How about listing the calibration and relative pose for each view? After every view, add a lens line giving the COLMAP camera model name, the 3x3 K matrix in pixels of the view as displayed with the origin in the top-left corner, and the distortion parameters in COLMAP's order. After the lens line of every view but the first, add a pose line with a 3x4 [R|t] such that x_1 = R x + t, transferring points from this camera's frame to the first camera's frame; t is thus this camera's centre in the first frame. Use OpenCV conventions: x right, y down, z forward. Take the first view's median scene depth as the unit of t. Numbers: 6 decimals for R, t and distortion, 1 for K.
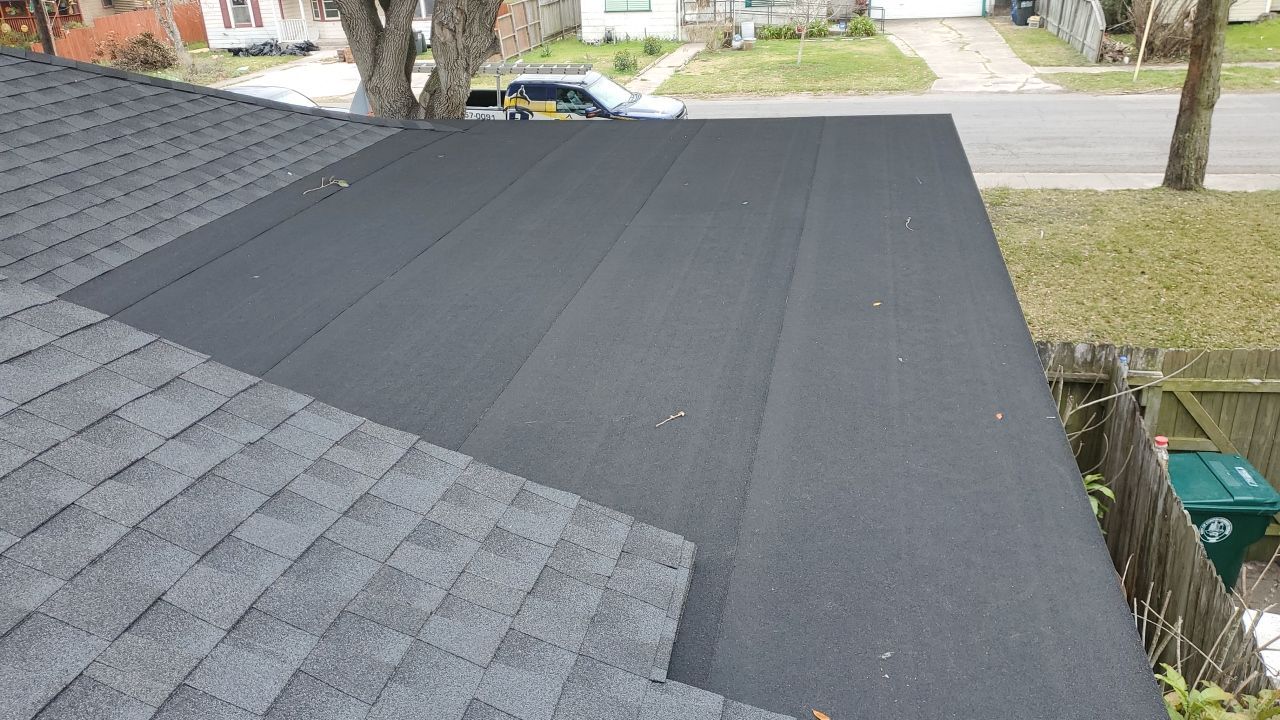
lens RADIAL K [[1015.3, 0, 640.0], [0, 1015.3, 360.0], [0, 0, 1]] dist [0.045336, -0.010630]
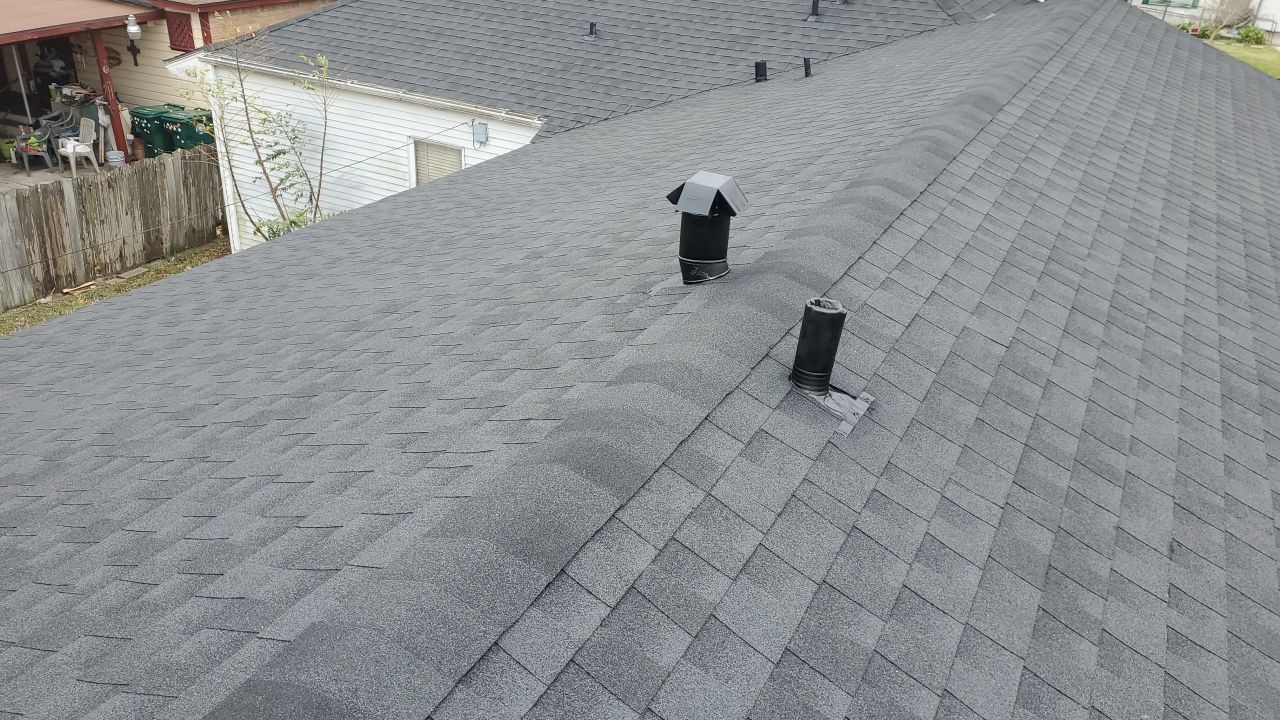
lens RADIAL K [[969.3, 0, 655.0], [0, 969.3, 363.4], [0, 0, 1]] dist [0.063659, -0.085570]
pose [[0.957959, 0.206501, -0.199179, -0.327834], [-0.194201, 0.977723, 0.079650, 0.188268], [0.211190, -0.037620, 0.976721, -0.566519]]
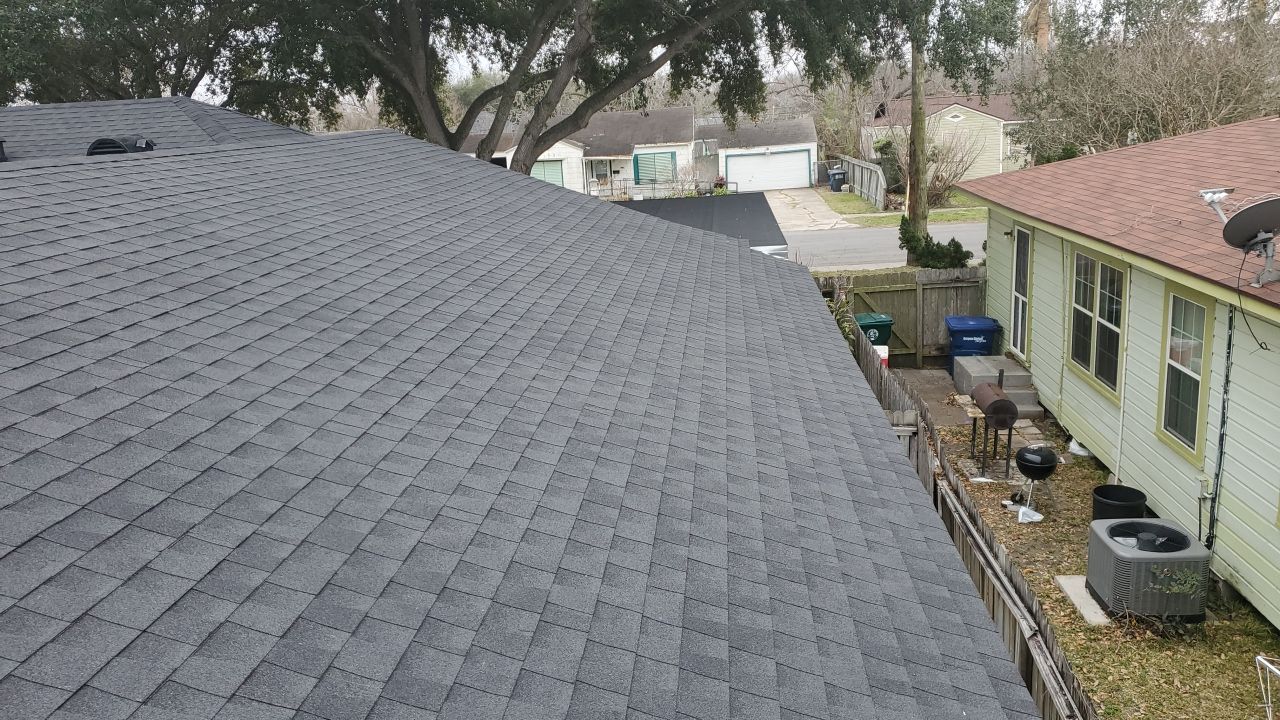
lens RADIAL K [[980.8, 0, 636.3], [0, 980.8, 345.4], [0, 0, 1]] dist [0.122952, -0.199130]
pose [[0.992399, -0.045722, 0.114256, -0.138092], [0.065838, 0.981639, -0.179027, 0.242065], [-0.103973, 0.185188, 0.977187, -0.572070]]
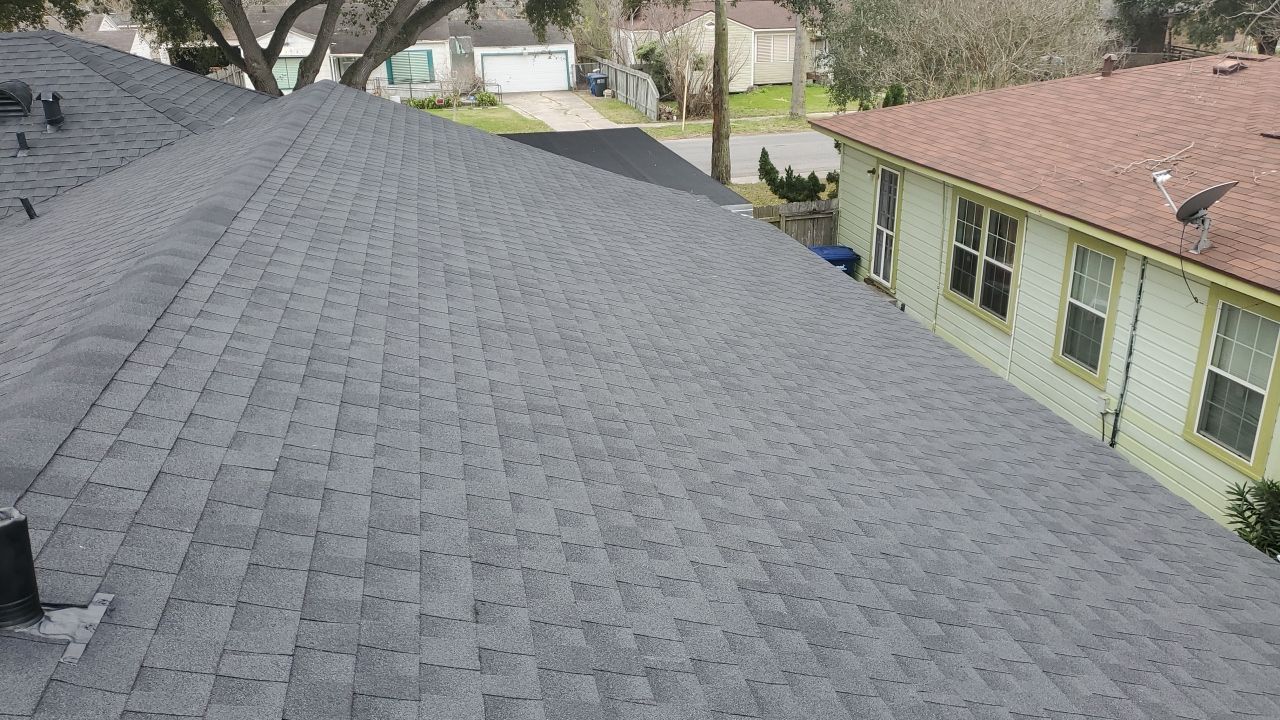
lens RADIAL K [[985.8, 0, 648.0], [0, 985.8, 365.0], [0, 0, 1]] dist [0.075012, -0.106818]
pose [[0.915006, -0.124992, 0.383590, -0.314303], [0.145711, 0.989003, -0.025311, 0.184790], [-0.376208, 0.079054, 0.923156, -0.562213]]
